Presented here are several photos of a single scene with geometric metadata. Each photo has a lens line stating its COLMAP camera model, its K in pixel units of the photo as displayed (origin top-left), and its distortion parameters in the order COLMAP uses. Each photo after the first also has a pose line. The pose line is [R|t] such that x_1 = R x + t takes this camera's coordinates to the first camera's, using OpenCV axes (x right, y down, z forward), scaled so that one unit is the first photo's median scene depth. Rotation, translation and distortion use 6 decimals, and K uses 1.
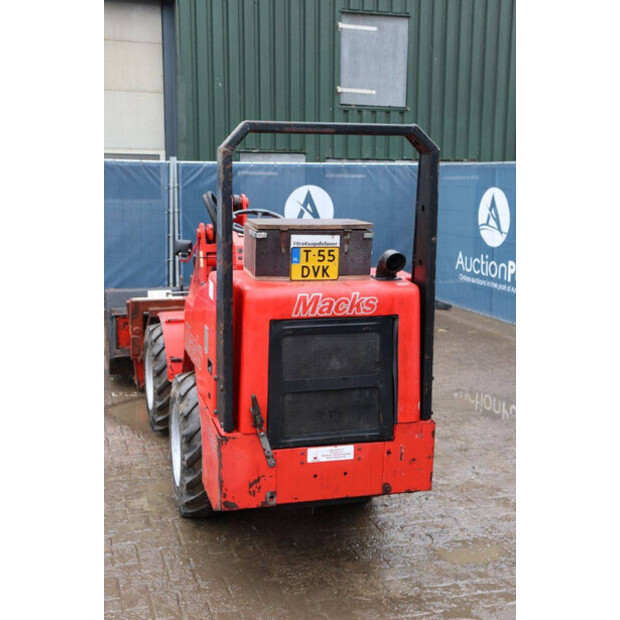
lens RADIAL K [[812.1, 0, 310.0], [0, 812.1, 310.0], [0, 0, 1]] dist [0.022423, 0.071203]
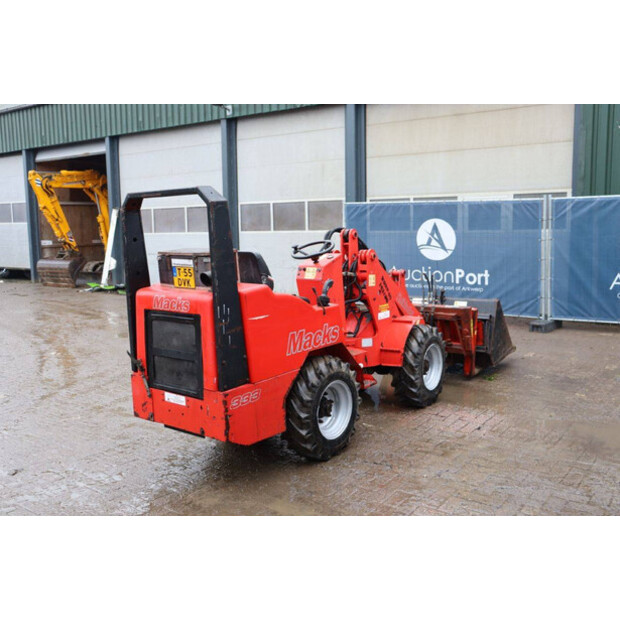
lens RADIAL K [[636.3, 0, 310.0], [0, 636.3, 310.0], [0, 0, 1]] dist [-0.128393, 0.254125]
pose [[0.585287, 0.090865, -0.805719, 1.145690], [-0.092892, 0.994673, 0.044696, -0.072229], [0.805488, 0.048684, 0.590609, 0.481723]]
